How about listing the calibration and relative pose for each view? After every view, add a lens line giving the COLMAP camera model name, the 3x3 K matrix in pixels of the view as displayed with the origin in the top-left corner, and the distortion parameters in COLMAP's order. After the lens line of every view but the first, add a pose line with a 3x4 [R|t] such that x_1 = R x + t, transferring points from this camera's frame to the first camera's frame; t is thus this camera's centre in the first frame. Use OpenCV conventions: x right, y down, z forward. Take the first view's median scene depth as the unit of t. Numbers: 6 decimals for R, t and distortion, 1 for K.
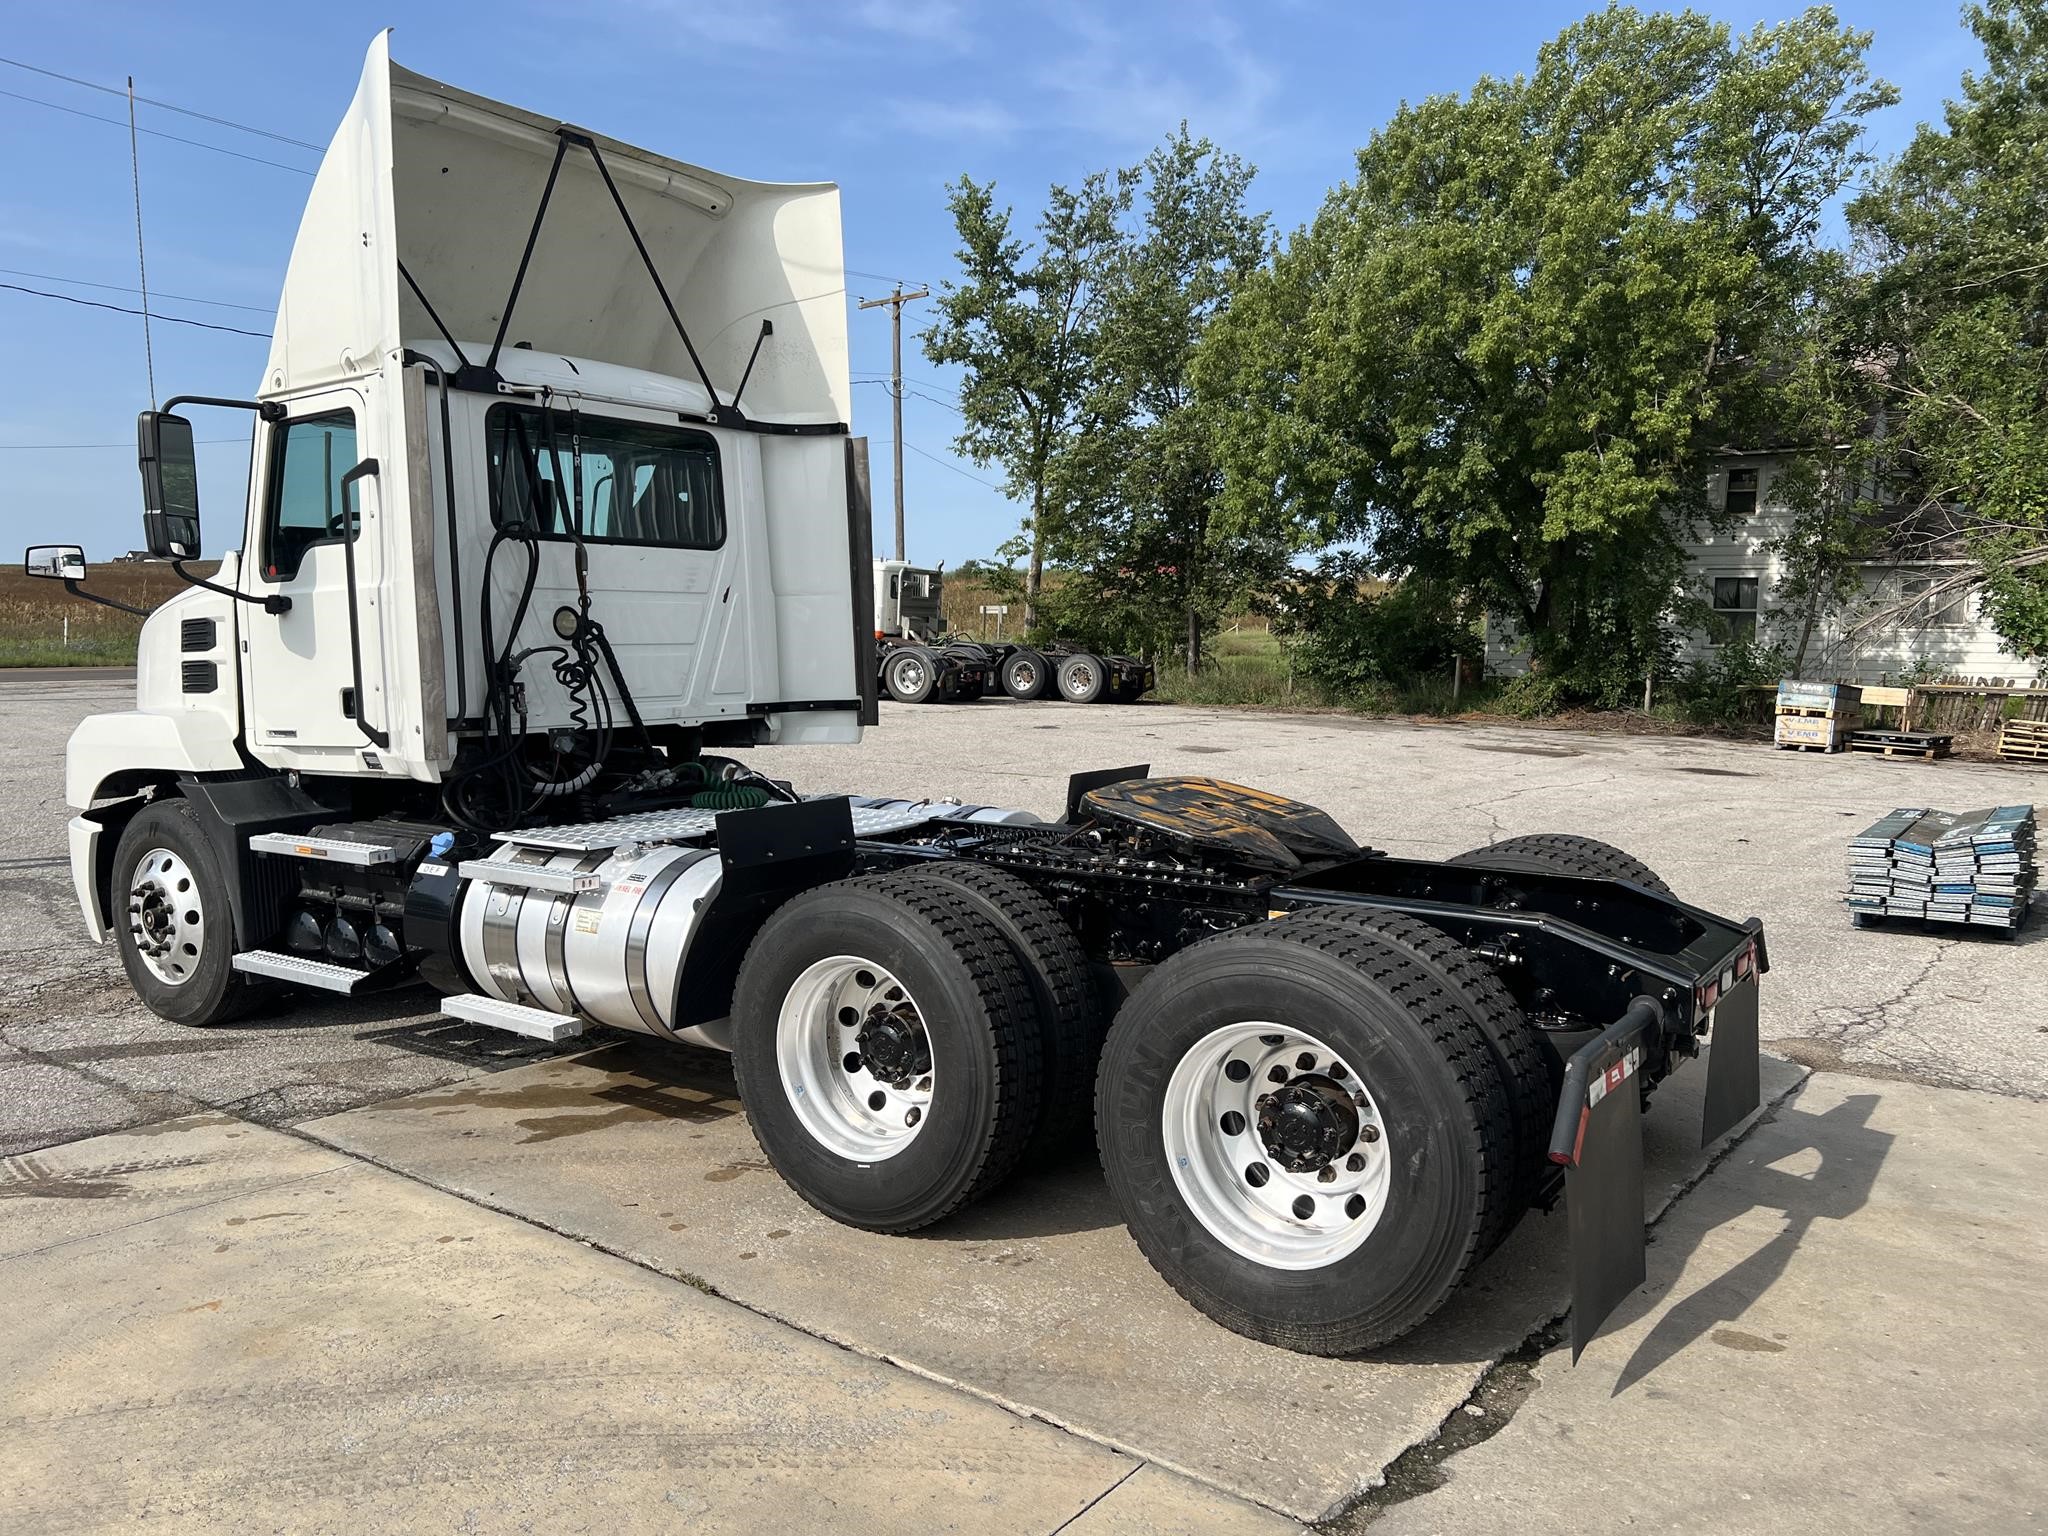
lens RADIAL K [[1498.9, 0, 980.7], [0, 1498.9, 773.4], [0, 0, 1]] dist [-0.004840, -0.008594]
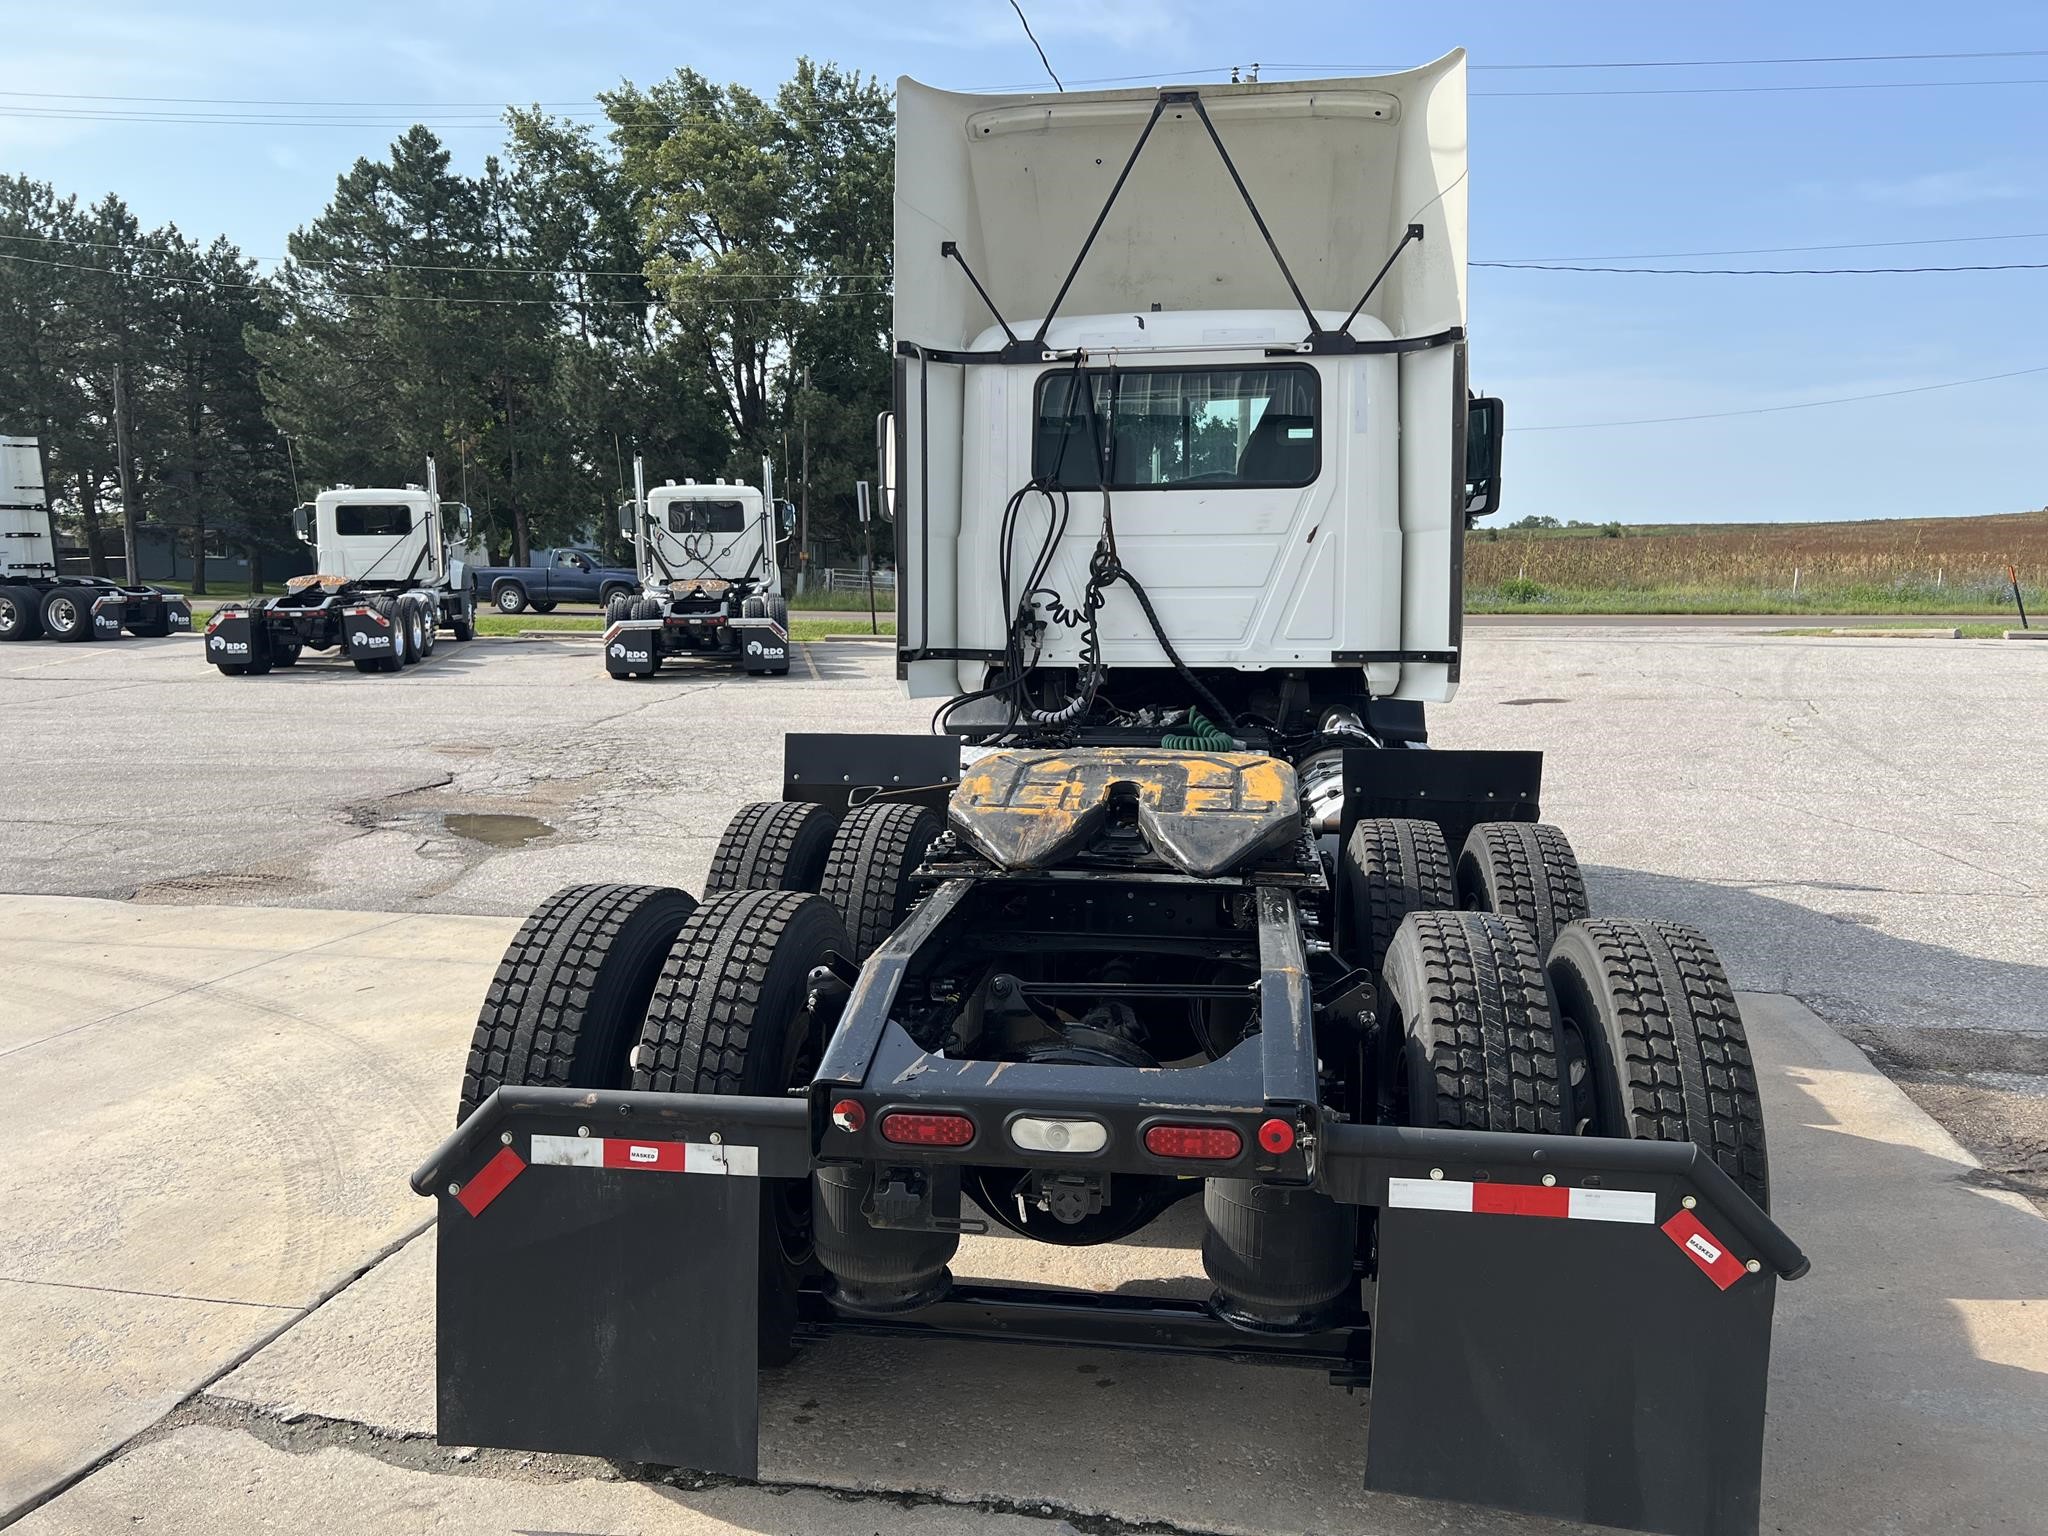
lens RADIAL K [[1492.6, 0, 1028.8], [0, 1492.6, 727.3], [0, 0, 1]] dist [0.010068, -0.008637]
pose [[0.480775, 0.083861, -0.872825, 0.618873], [-0.077535, 0.995583, 0.052948, -0.036767], [0.873409, 0.042218, 0.485153, 0.424879]]
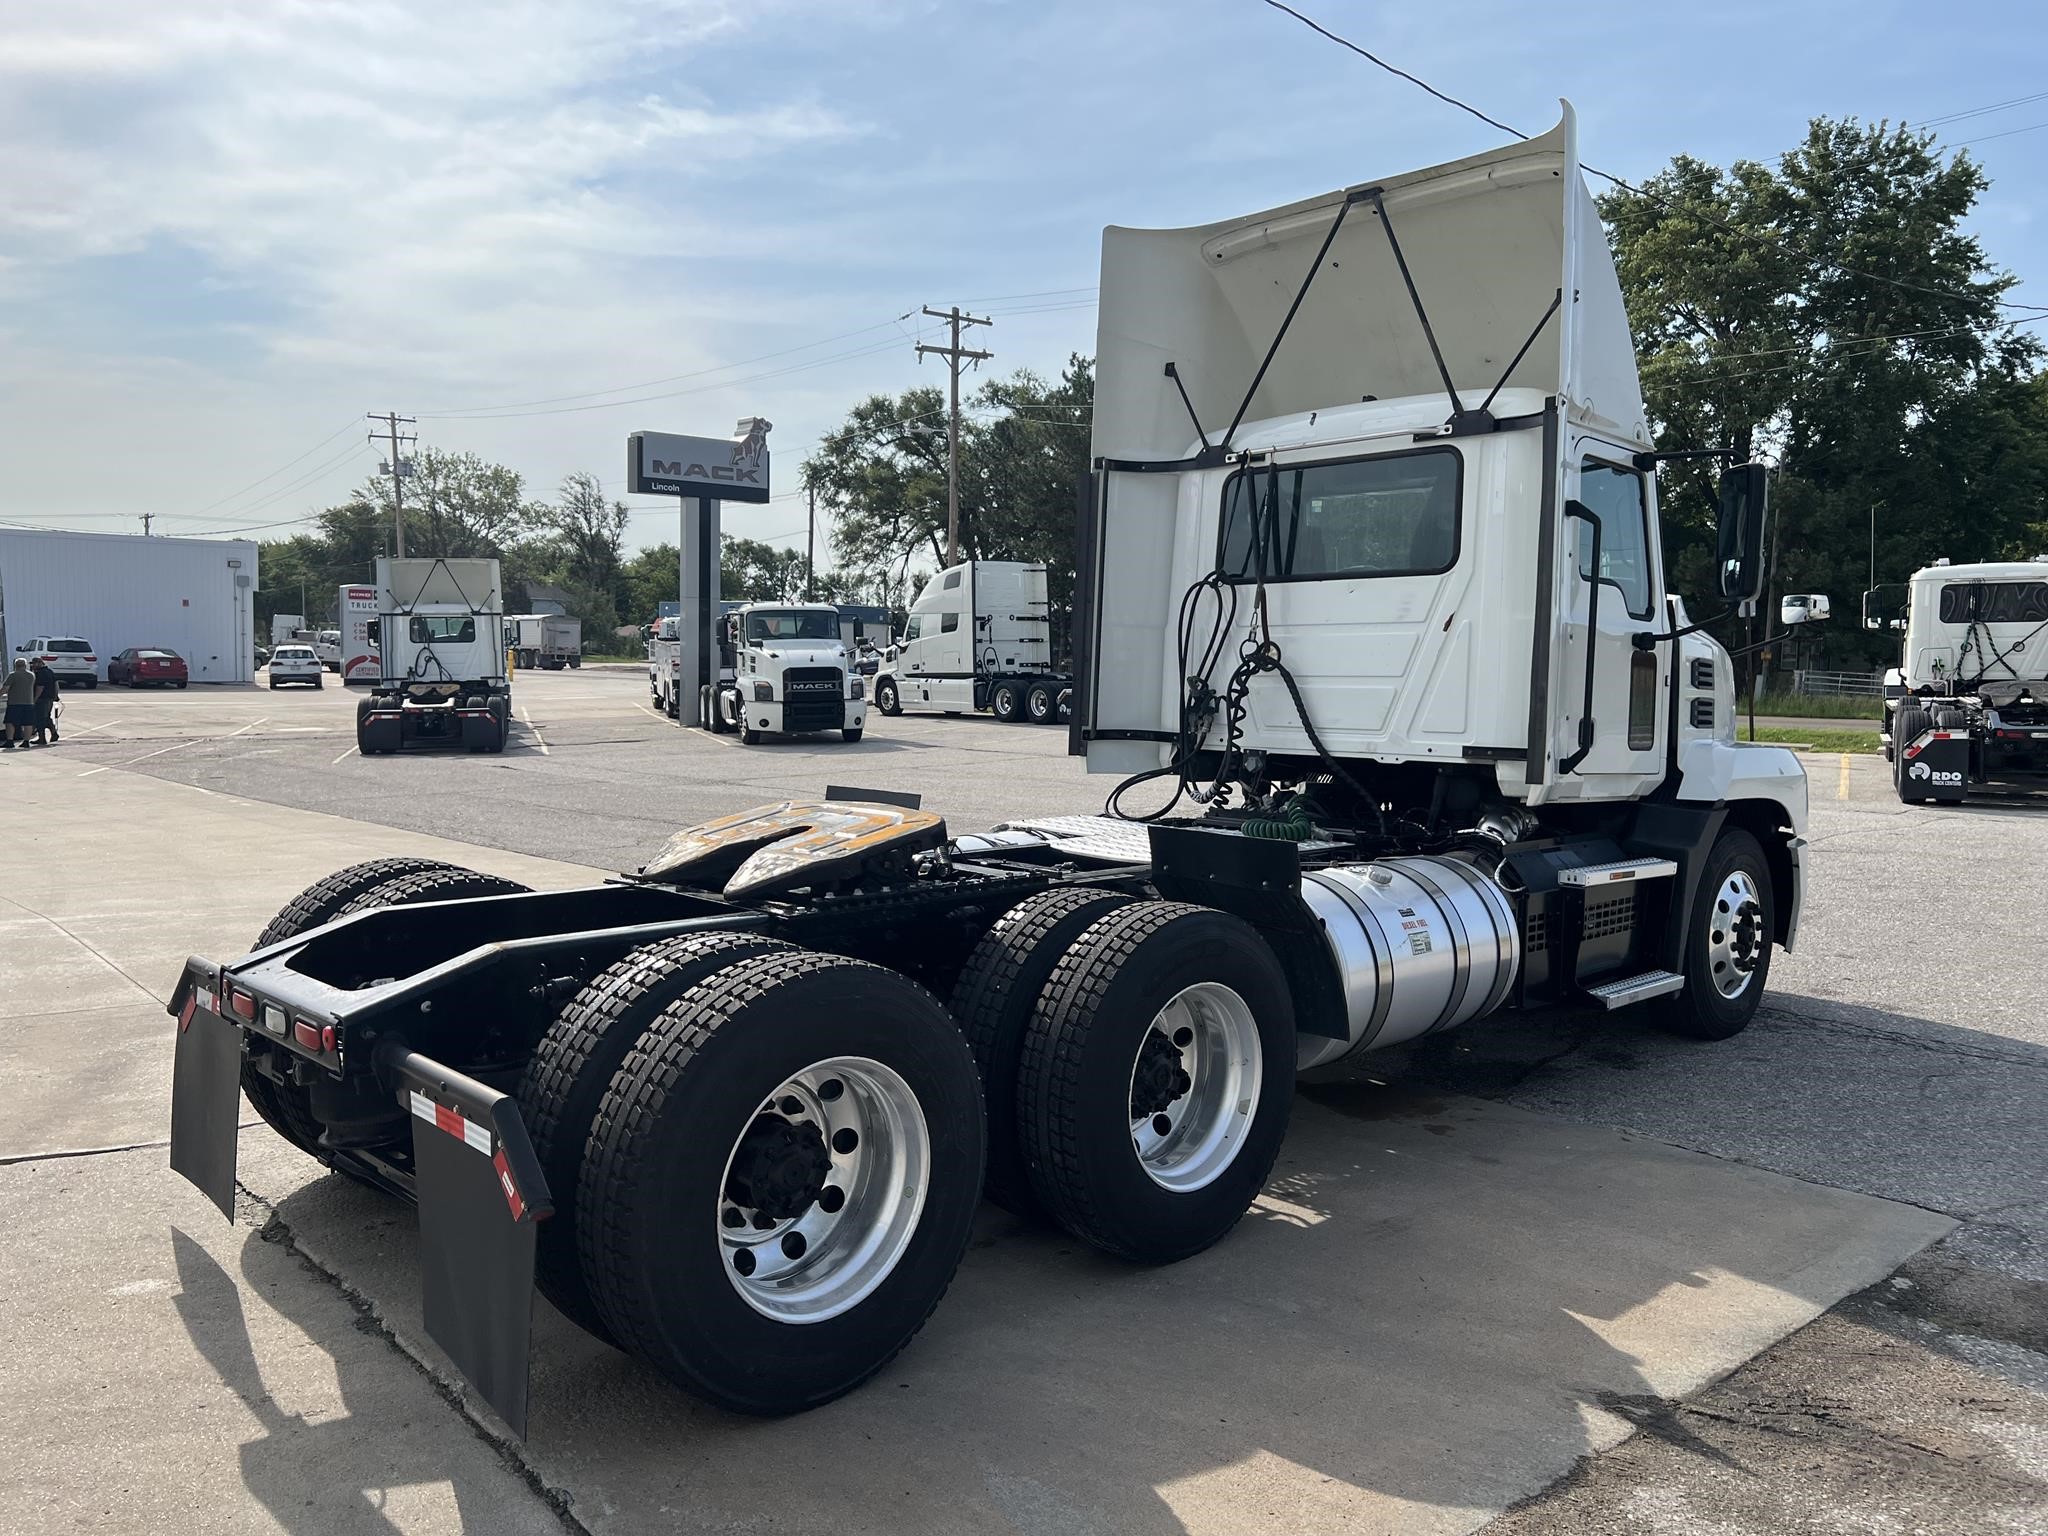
lens RADIAL K [[1492.6, 0, 1028.8], [0, 1492.6, 727.3], [0, 0, 1]] dist [0.010068, -0.008637]
pose [[-0.147514, 0.030114, -0.988601, 0.812273], [-0.100233, 0.993935, 0.045233, -0.077521], [0.983968, 0.105763, -0.143601, 0.957479]]
